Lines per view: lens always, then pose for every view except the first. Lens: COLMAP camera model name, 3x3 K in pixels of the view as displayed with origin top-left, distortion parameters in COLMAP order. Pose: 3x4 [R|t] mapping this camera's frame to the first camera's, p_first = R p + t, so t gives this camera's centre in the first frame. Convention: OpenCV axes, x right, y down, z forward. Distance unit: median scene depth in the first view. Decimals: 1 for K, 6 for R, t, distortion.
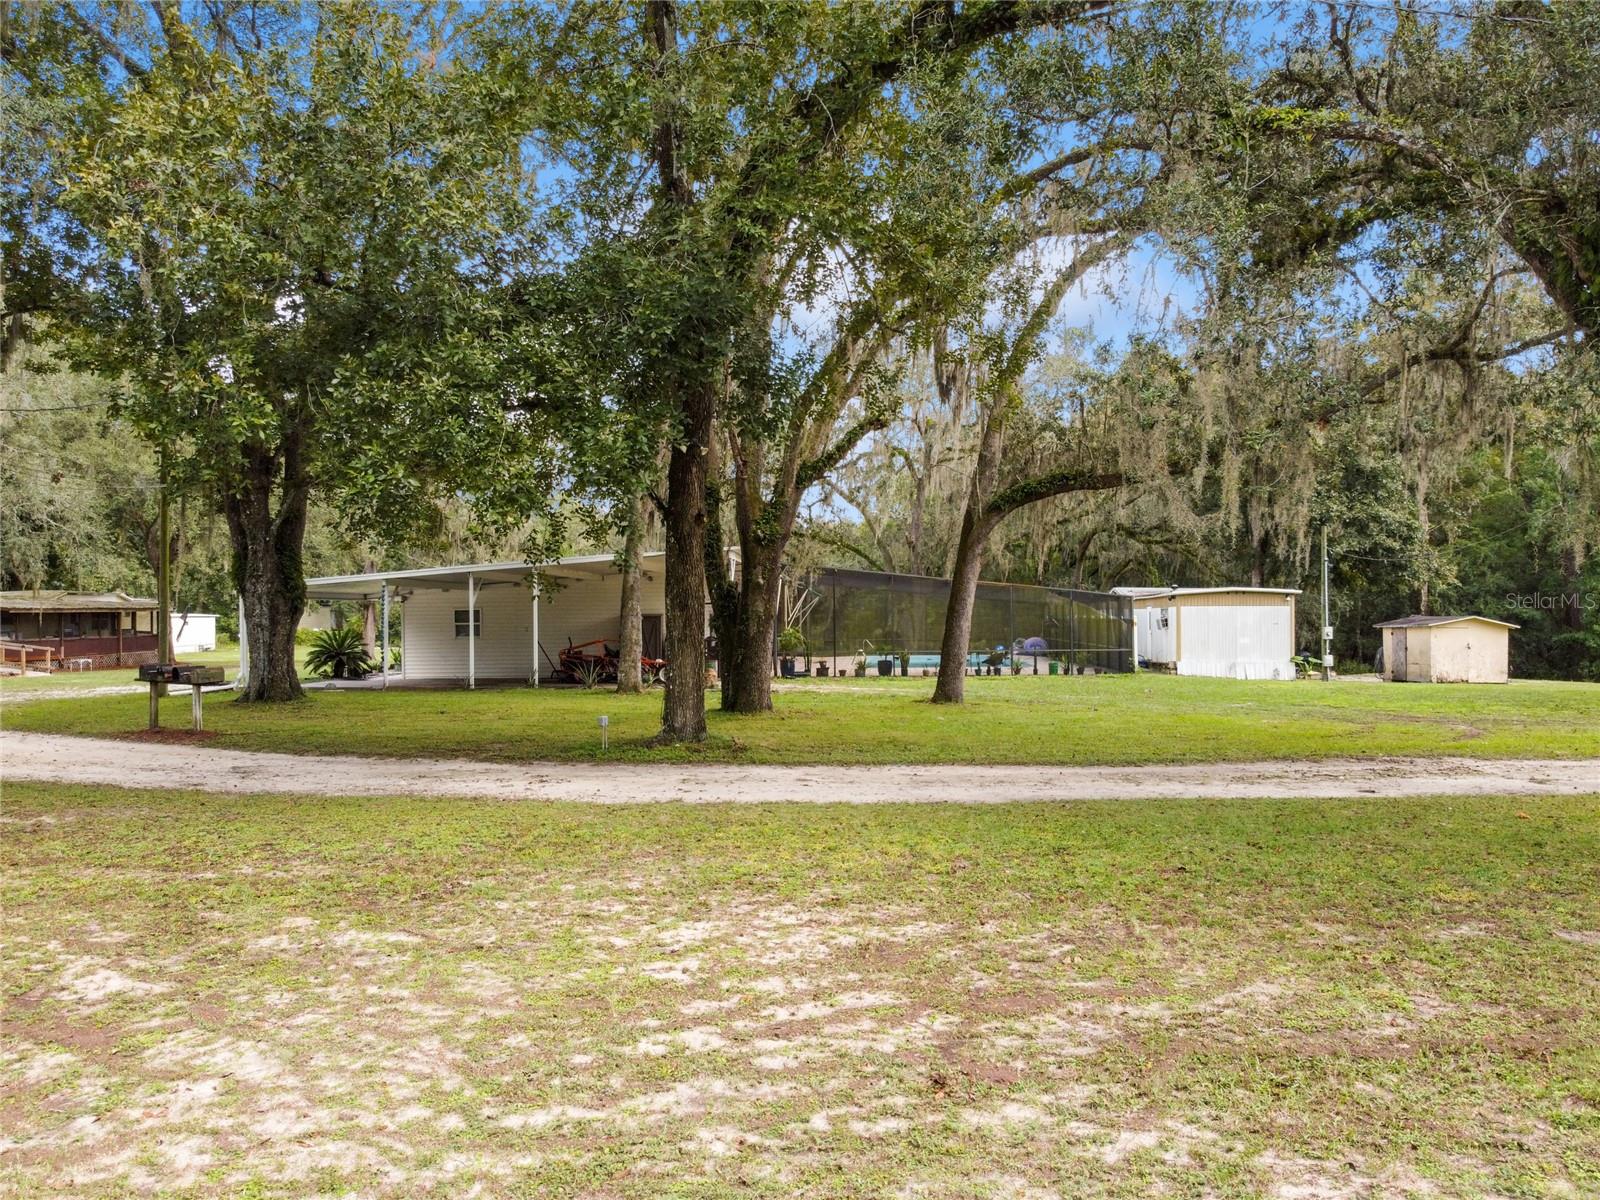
lens RADIAL K [[1214.0, 0, 799.7], [0, 1214.0, 602.5], [0, 0, 1]] dist [-0.009913, -0.003220]
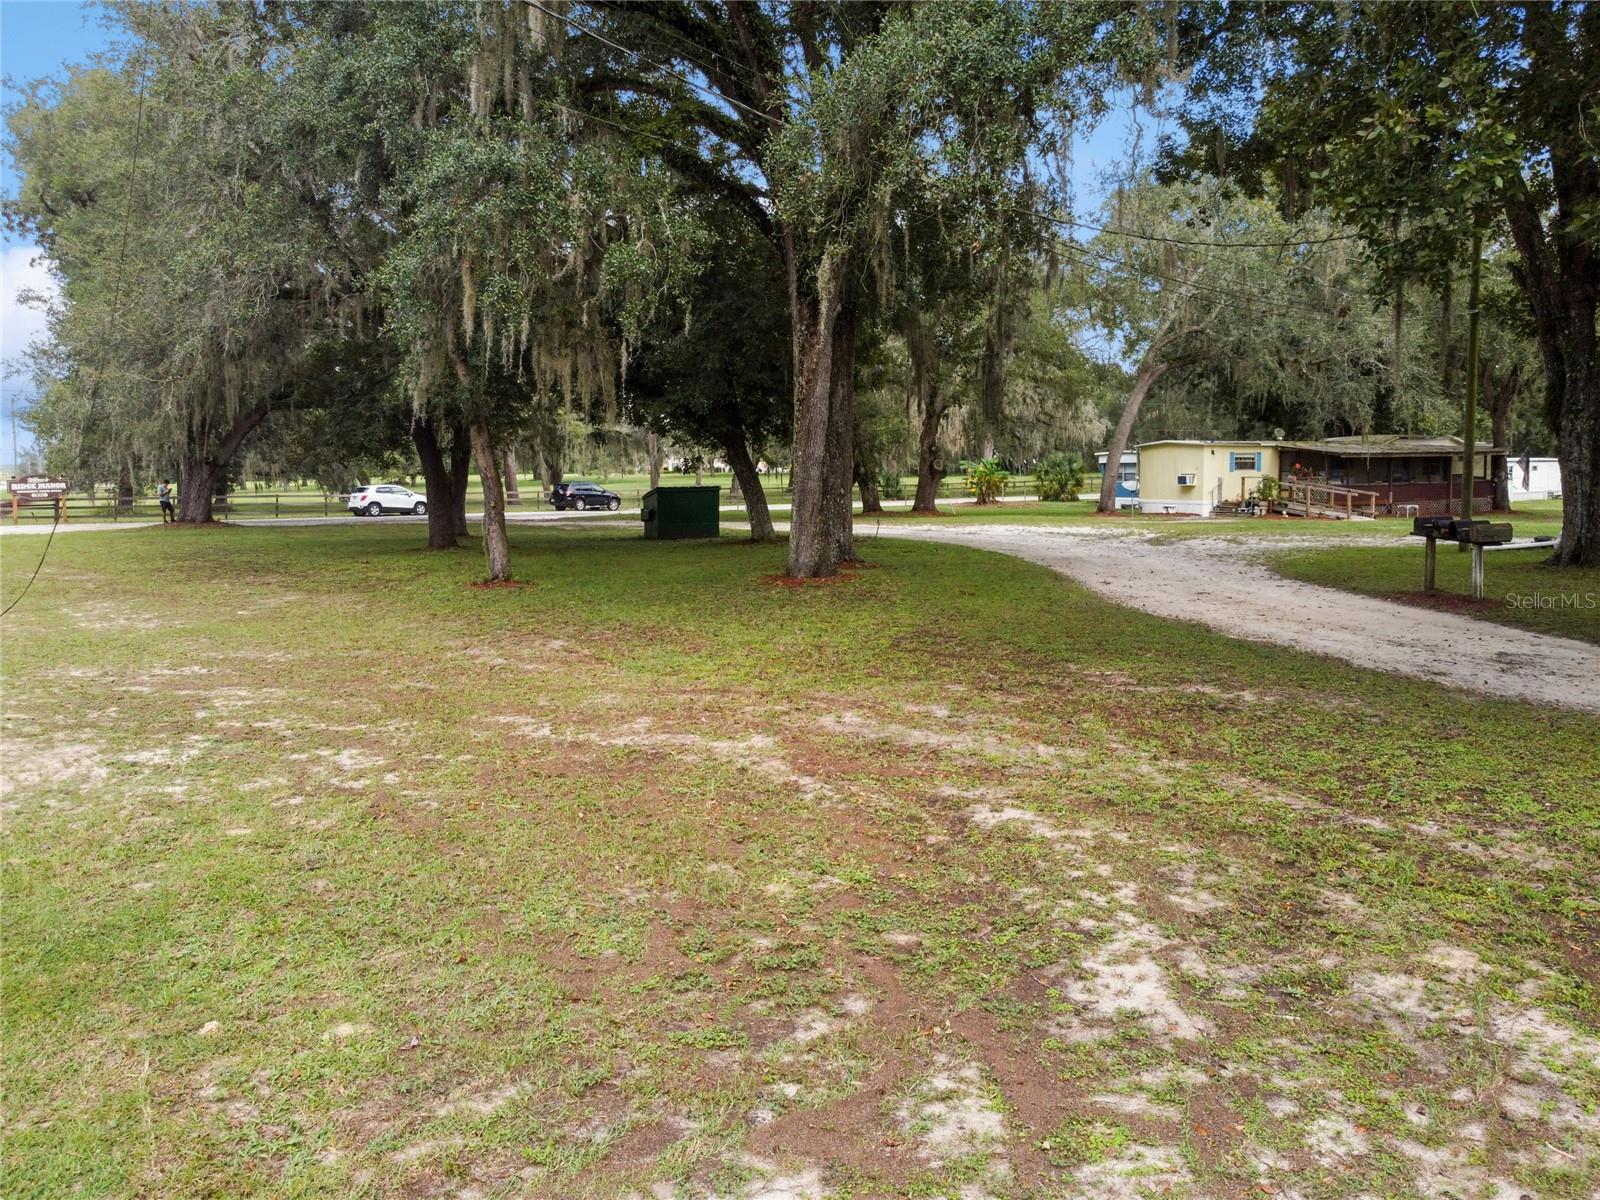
lens RADIAL K [[1214.0, 0, 799.2], [0, 1214.0, 601.9], [0, 0, 1]] dist [-0.009913, -0.003220]
pose [[0.523976, 0.094207, -0.846507, -0.033725], [0.014157, 0.992764, 0.119247, 0.001669], [0.851615, -0.074467, 0.518851, 0.164408]]
